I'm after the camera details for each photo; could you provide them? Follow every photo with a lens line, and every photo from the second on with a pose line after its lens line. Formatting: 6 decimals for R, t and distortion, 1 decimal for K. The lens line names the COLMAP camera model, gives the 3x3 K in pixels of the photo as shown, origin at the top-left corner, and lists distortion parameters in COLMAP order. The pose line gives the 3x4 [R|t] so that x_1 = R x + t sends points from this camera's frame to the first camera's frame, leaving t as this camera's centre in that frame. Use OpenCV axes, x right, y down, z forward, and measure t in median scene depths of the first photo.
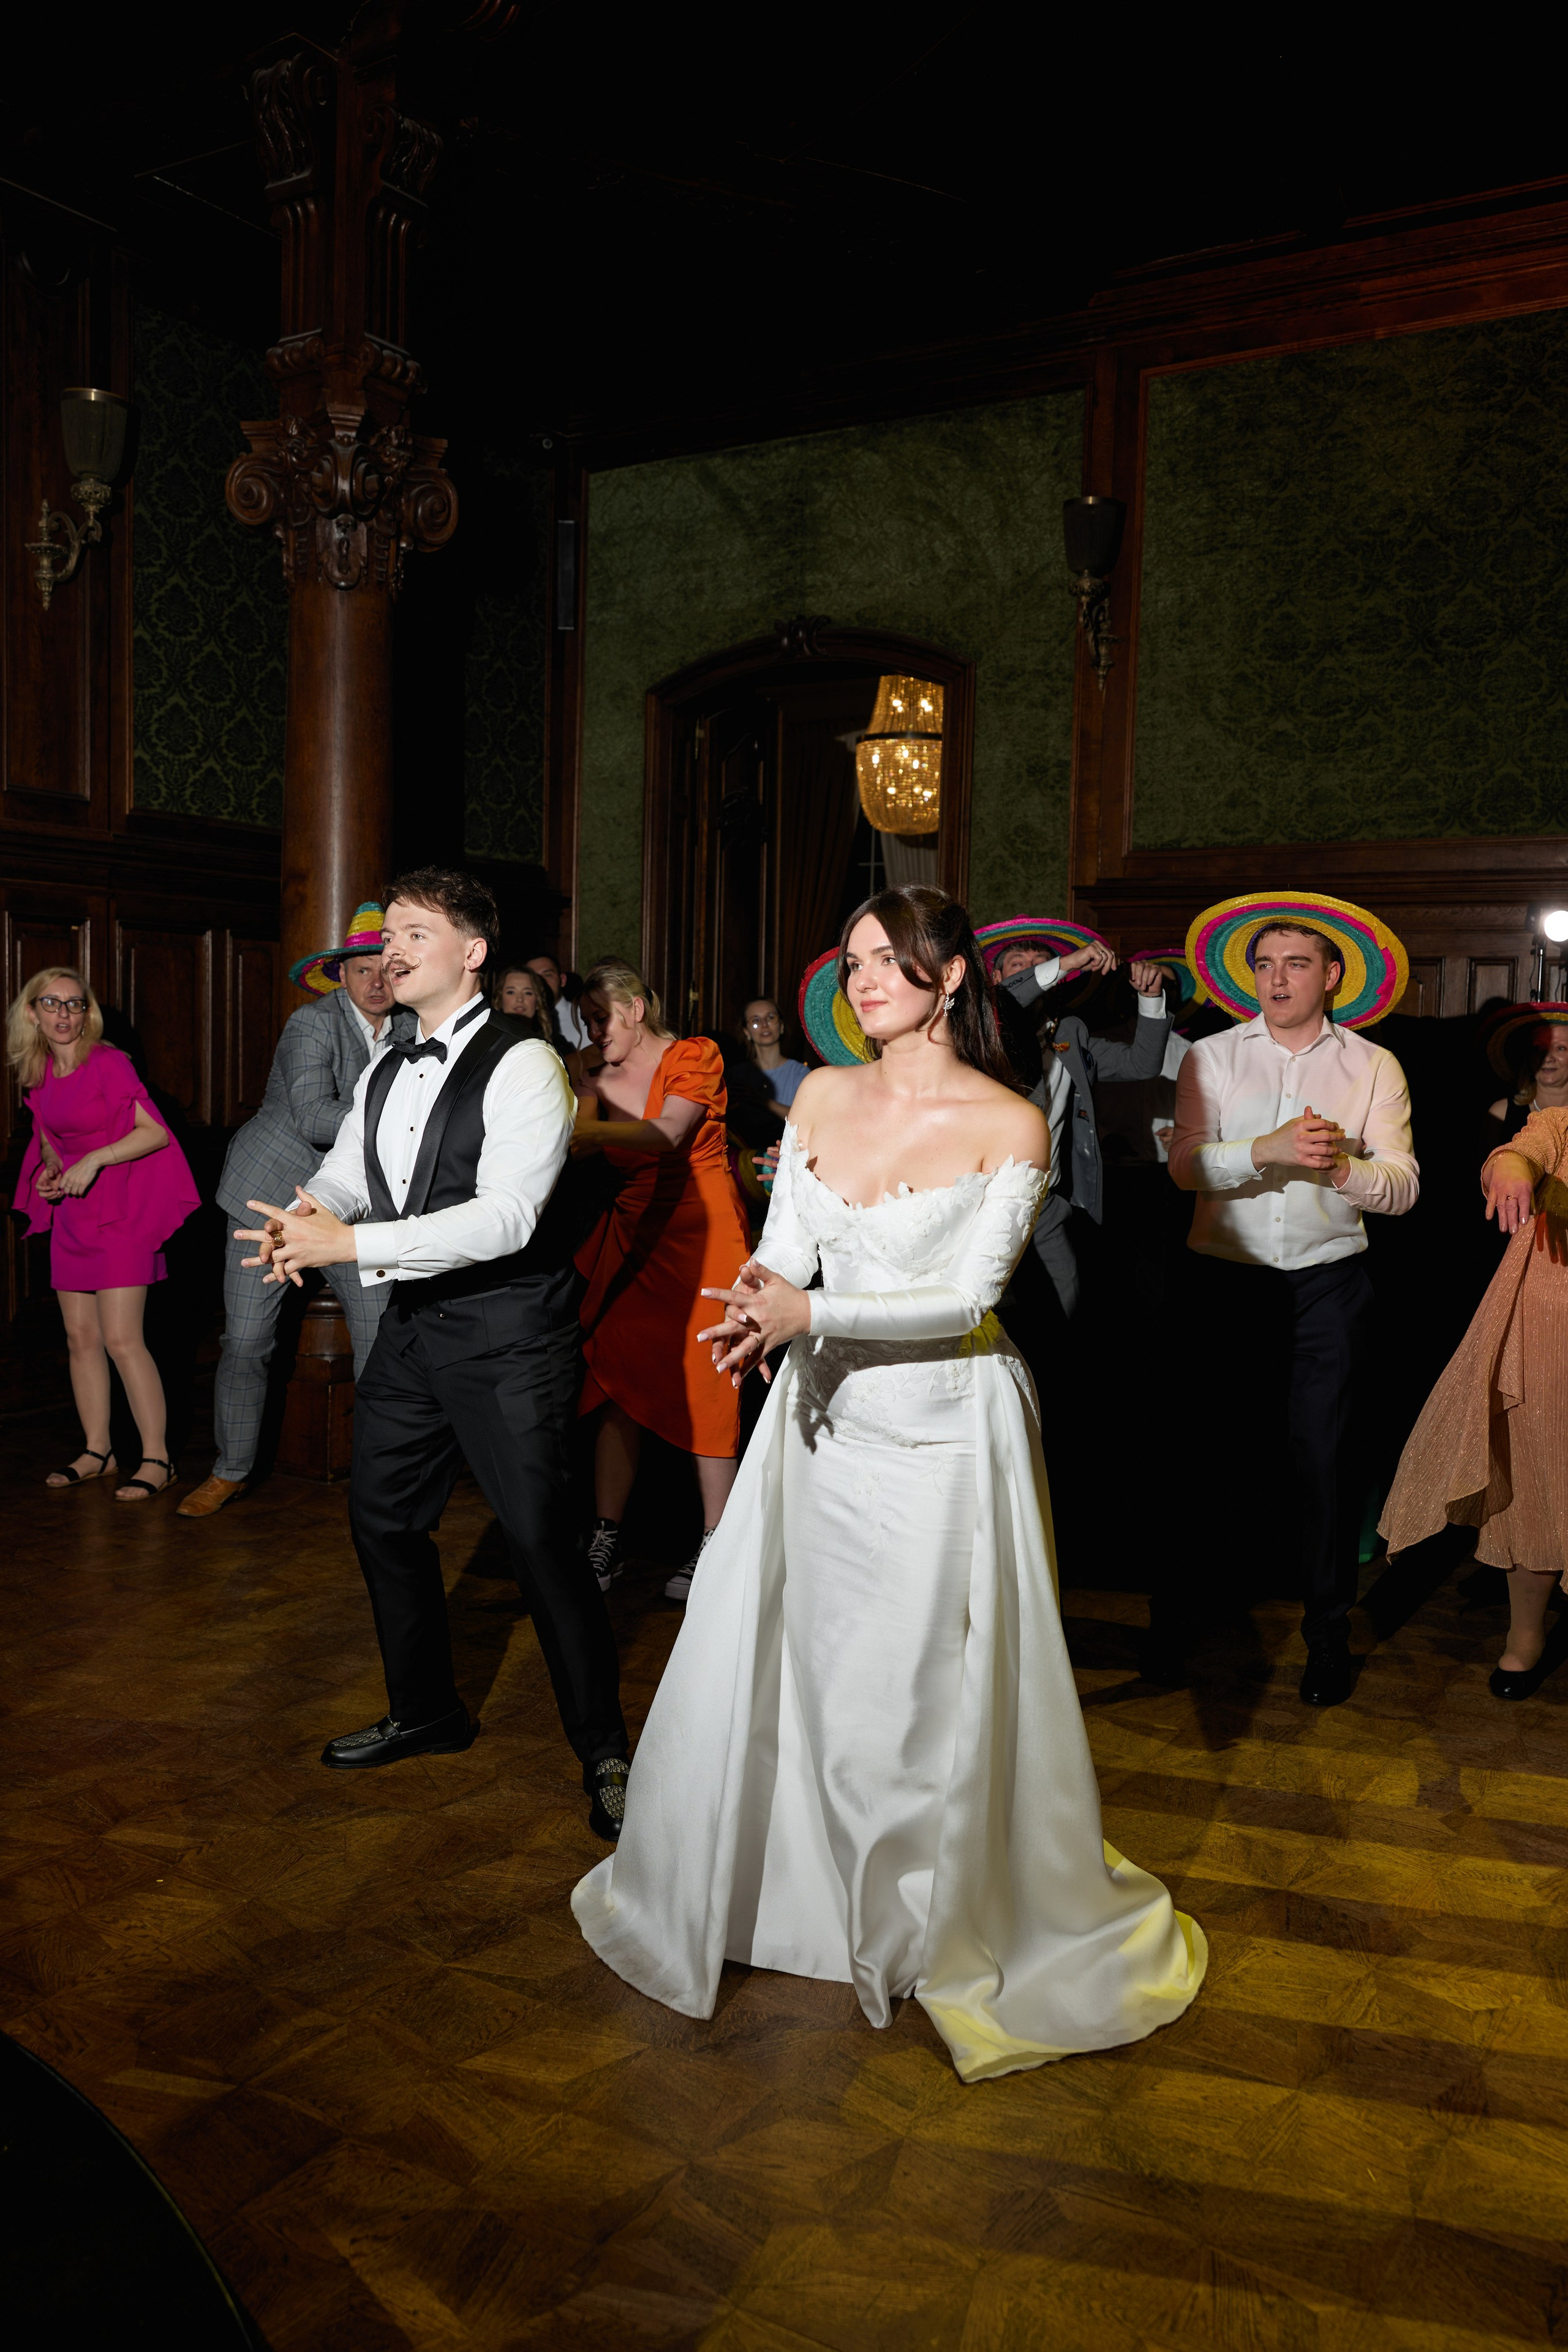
lens RADIAL K [[2017.5, 0, 663.3], [0, 2017.5, 1178.0], [0, 0, 1]] dist [-0.000975, -0.017720]
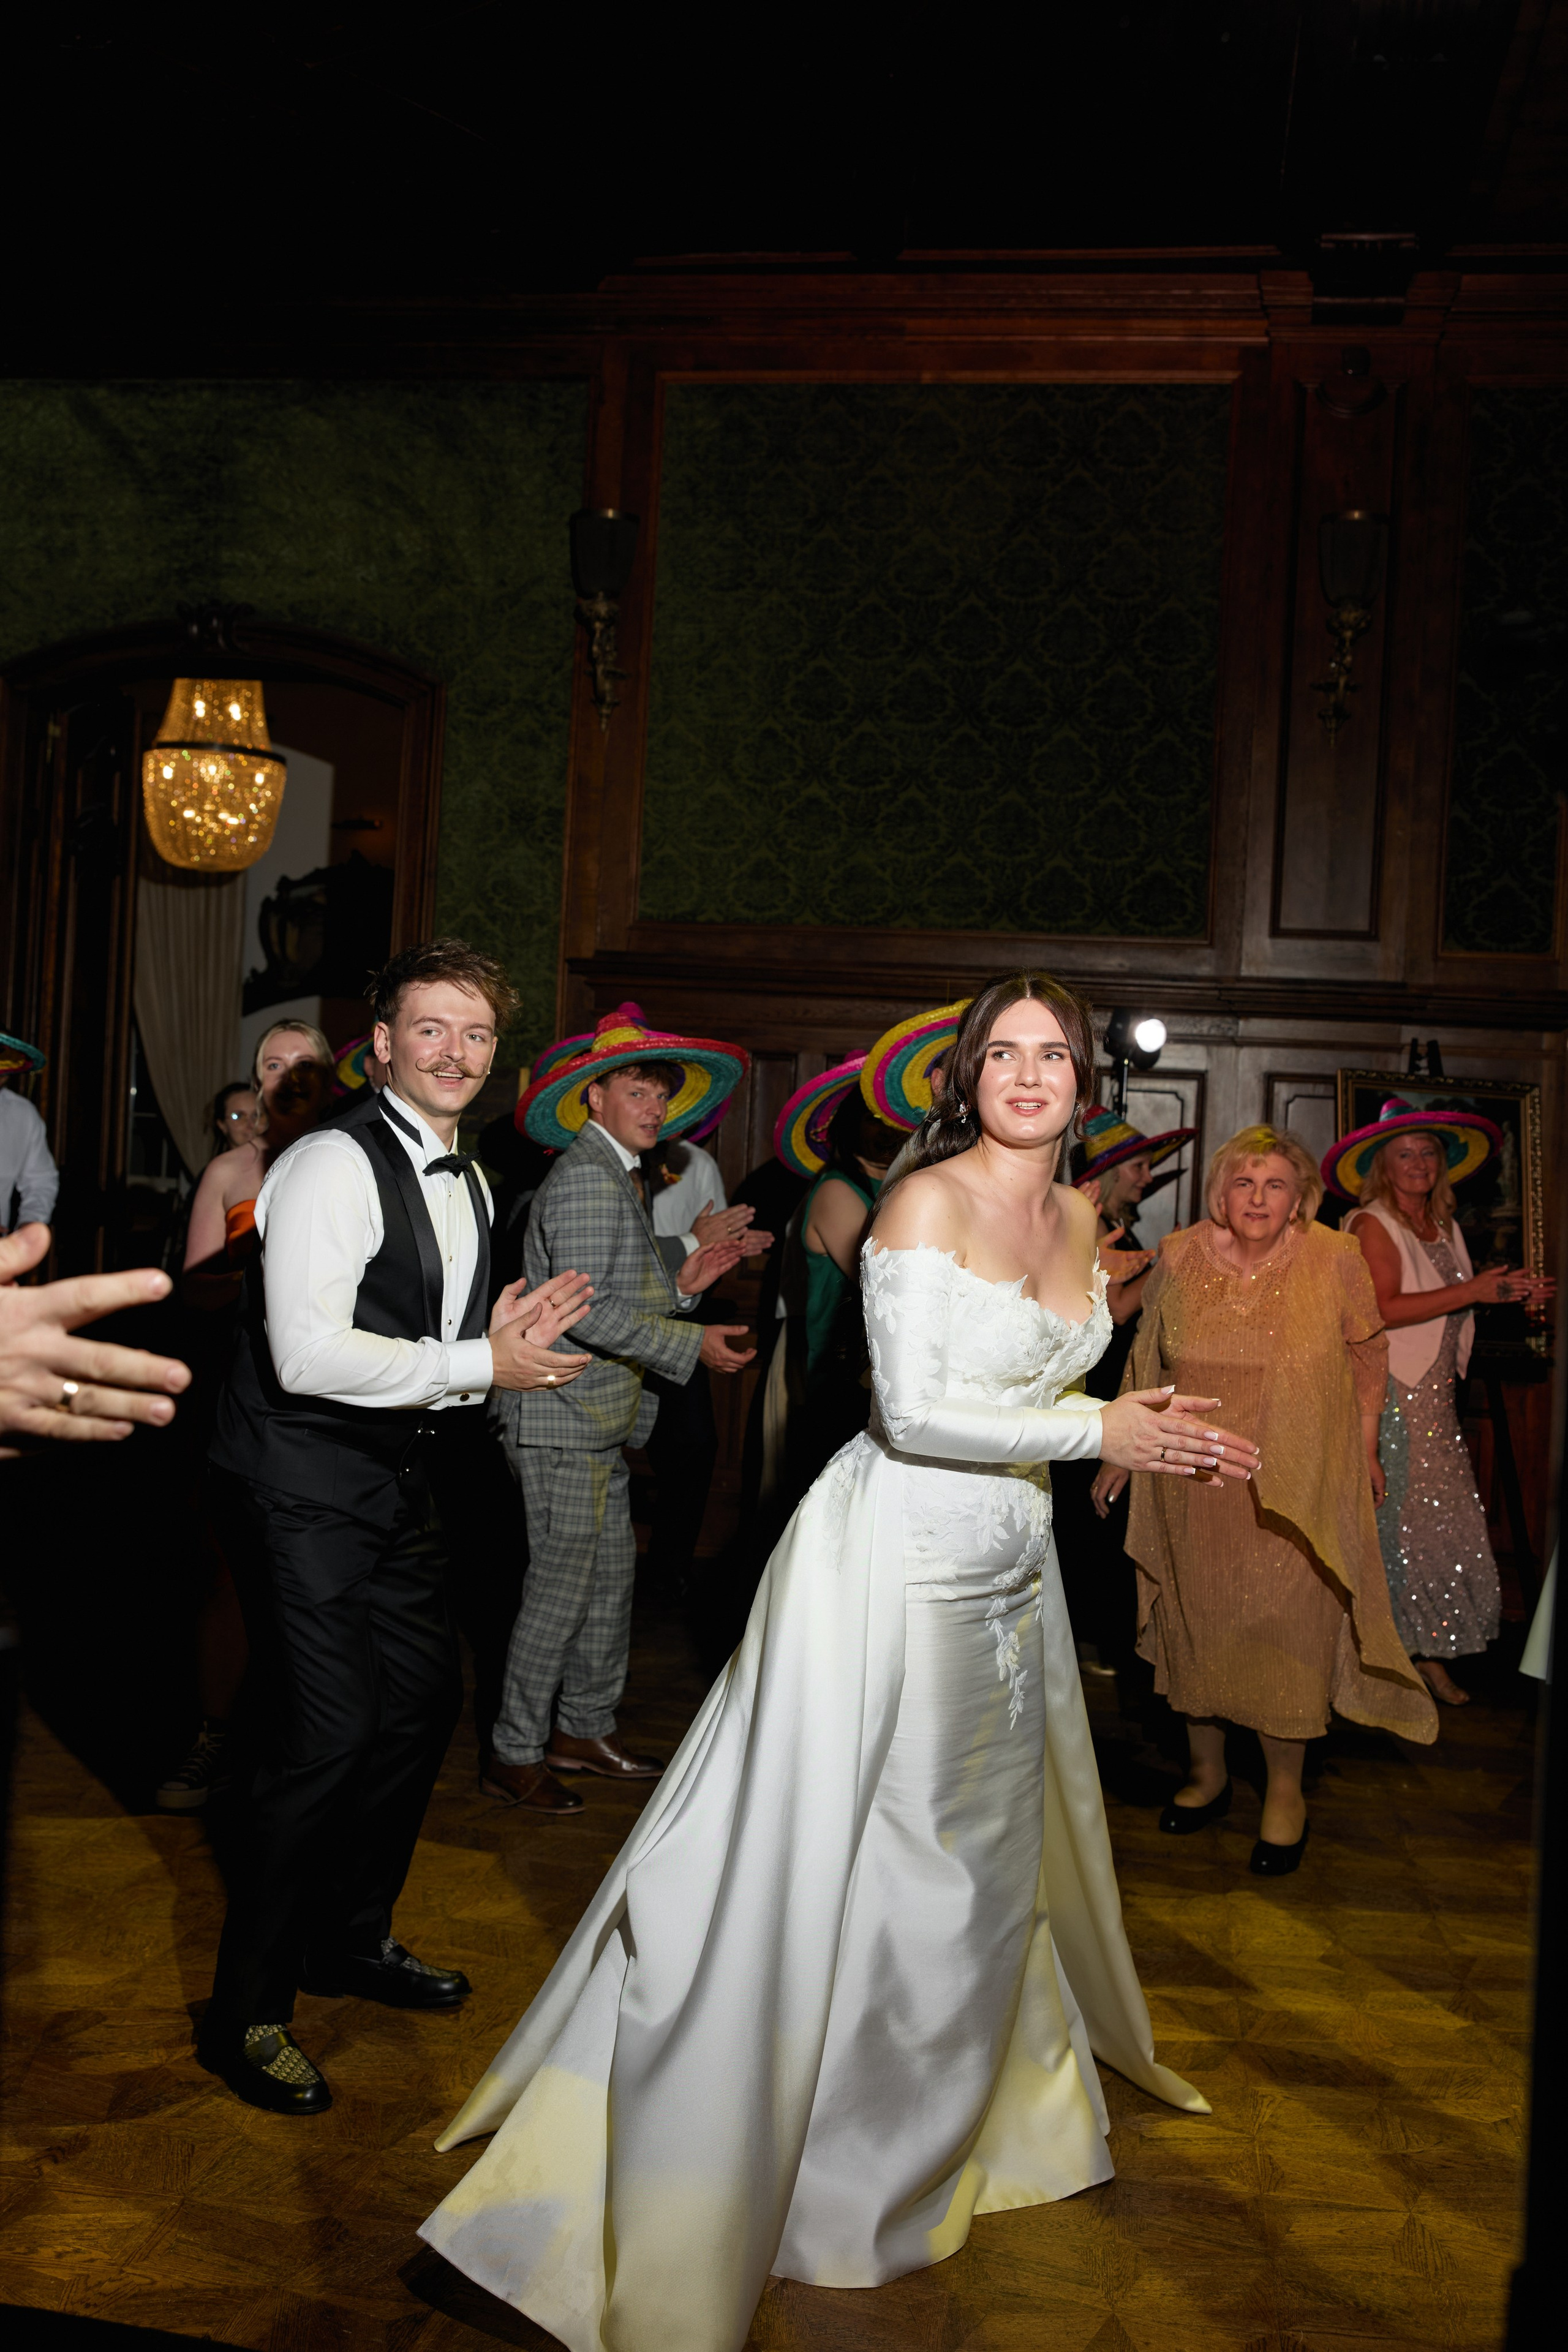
lens RADIAL K [[2609.5, 0, 784.0], [0, 2609.5, 1176.0], [0, 0, 1]] dist [-0.061594, 0.184272]
pose [[0.904283, 0.022364, 0.426348, -0.185197], [-0.000226, 0.998652, -0.051904, 0.002943], [-0.426934, 0.046840, 0.903069, -0.017511]]
